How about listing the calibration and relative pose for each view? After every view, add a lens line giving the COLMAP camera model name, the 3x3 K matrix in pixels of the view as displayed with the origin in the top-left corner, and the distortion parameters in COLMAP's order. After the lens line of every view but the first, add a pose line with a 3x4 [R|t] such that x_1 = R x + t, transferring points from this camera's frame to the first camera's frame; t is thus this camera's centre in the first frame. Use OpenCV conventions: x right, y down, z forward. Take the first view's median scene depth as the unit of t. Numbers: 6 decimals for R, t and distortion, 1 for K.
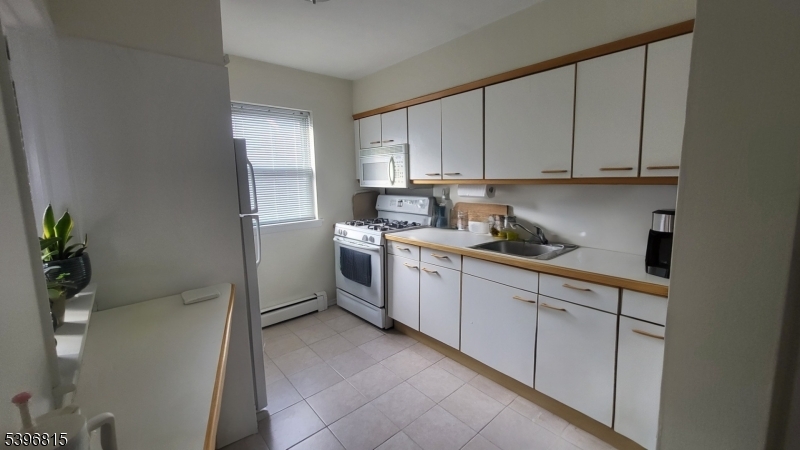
lens RADIAL K [[317.8, 0, 397.5], [0, 317.8, 219.4], [0, 0, 1]] dist [0.002471, 0.000091]
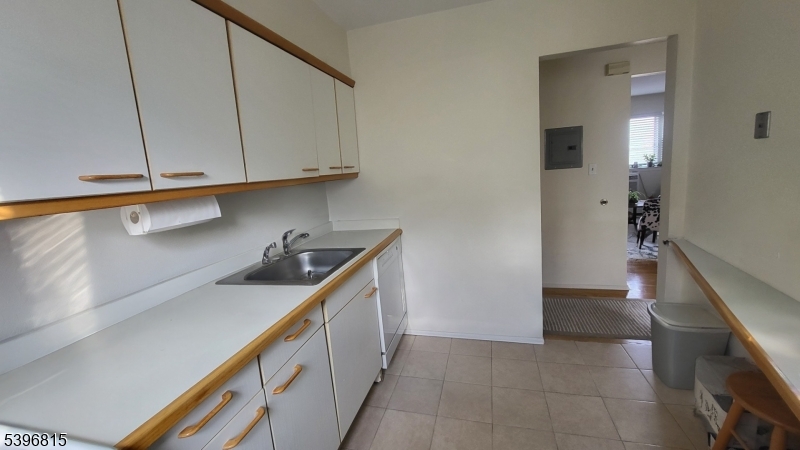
lens RADIAL K [[317.8, 0, 397.1], [0, 317.8, 219.3], [0, 0, 1]] dist [0.002471, 0.000091]
pose [[-0.537641, -0.065005, 0.840664, -0.312469], [0.206060, 0.956662, 0.205758, -0.106503], [-0.817607, 0.283851, -0.500946, 0.921978]]
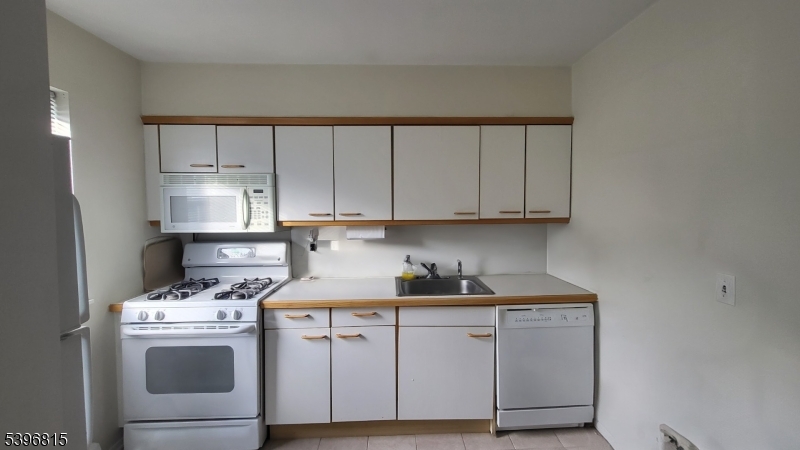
lens RADIAL K [[287.2, 0, 392.9], [0, 287.2, 227.8], [0, 0, 1]] dist [-0.002836, -0.000050]
pose [[0.637594, -0.021808, 0.770064, -0.328763], [0.099106, 0.993615, -0.053919, -0.048795], [-0.763971, 0.110697, 0.635684, 0.388771]]
